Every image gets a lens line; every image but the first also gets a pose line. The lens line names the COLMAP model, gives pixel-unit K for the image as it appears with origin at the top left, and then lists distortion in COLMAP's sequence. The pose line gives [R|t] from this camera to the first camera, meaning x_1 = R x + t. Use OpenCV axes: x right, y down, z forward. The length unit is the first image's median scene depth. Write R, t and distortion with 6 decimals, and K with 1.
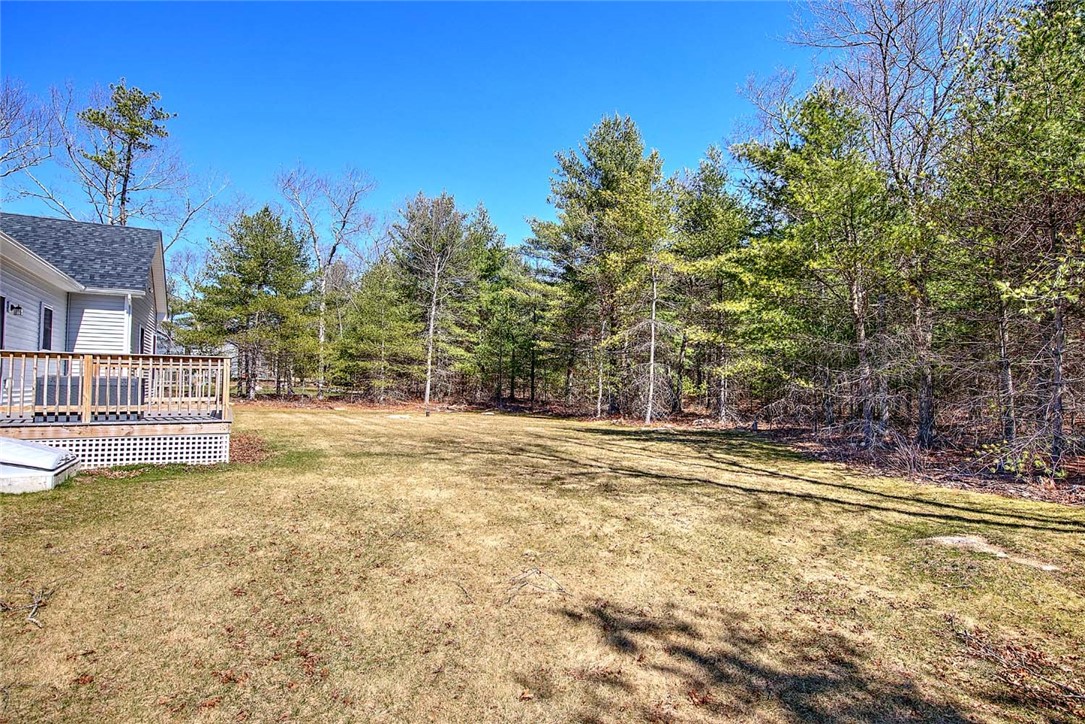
lens RADIAL K [[538.2, 0, 538.1], [0, 538.2, 367.8], [0, 0, 1]] dist [0.001244, -0.001333]
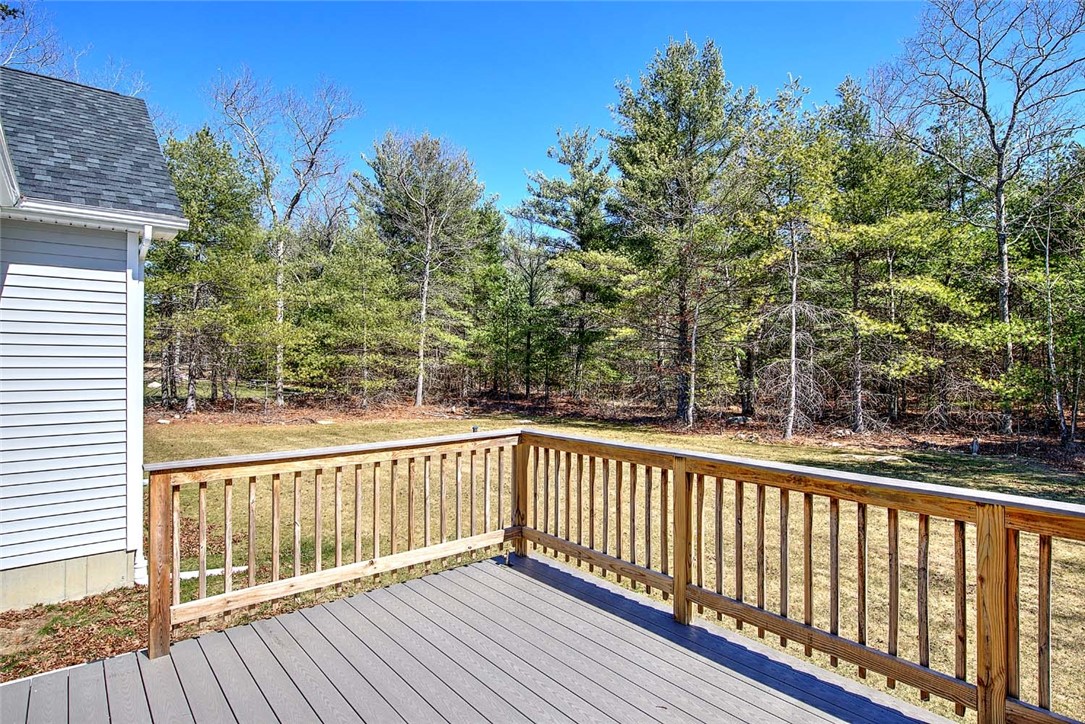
lens RADIAL K [[576.2, 0, 566.4], [0, 576.2, 361.6], [0, 0, 1]] dist [-0.006935, -0.003552]
pose [[0.982578, -0.005473, 0.185770, -0.171038], [0.001763, 0.999796, 0.020131, -0.016440], [-0.185843, -0.019452, 0.982387, 0.175716]]
